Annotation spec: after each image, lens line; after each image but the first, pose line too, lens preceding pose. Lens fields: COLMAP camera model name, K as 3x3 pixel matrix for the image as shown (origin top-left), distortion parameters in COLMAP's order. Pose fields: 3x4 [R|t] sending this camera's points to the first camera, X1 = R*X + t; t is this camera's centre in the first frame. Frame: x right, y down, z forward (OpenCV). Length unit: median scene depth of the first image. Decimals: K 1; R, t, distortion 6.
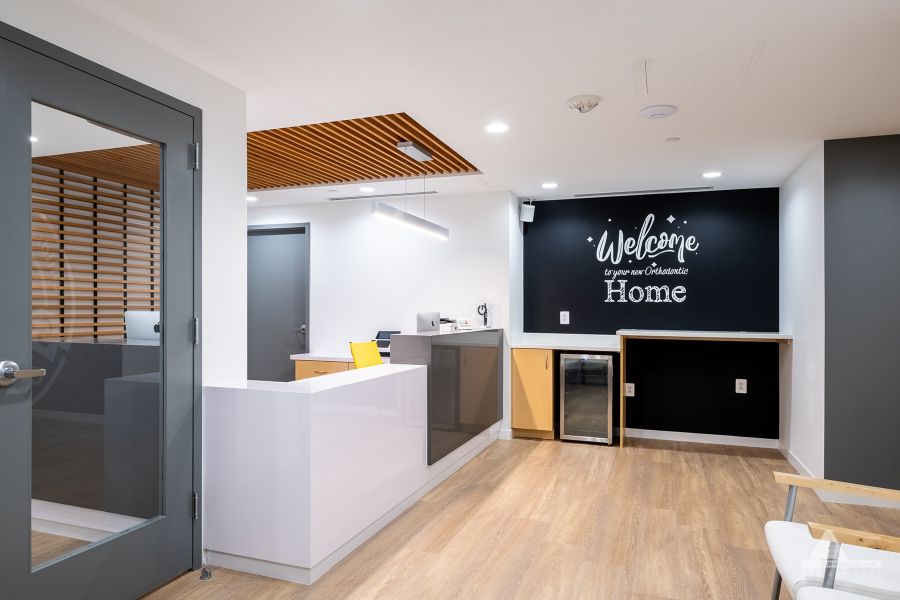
lens RADIAL K [[576.7, 0, 446.1], [0, 576.7, 301.8], [0, 0, 1]] dist [0.001663, 0.001649]
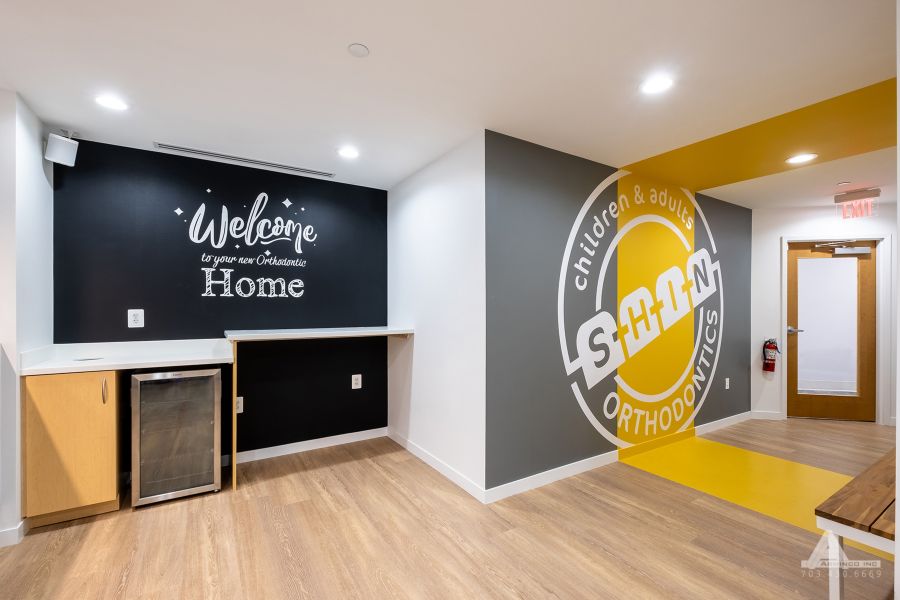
lens RADIAL K [[391.5, 0, 444.1], [0, 391.5, 303.4], [0, 0, 1]] dist [0.002974, -0.002144]
pose [[0.617369, -0.002166, 0.786670, 0.070214], [-0.005434, 0.999961, 0.007018, 0.004735], [-0.786655, -0.008607, 0.617333, 0.463879]]
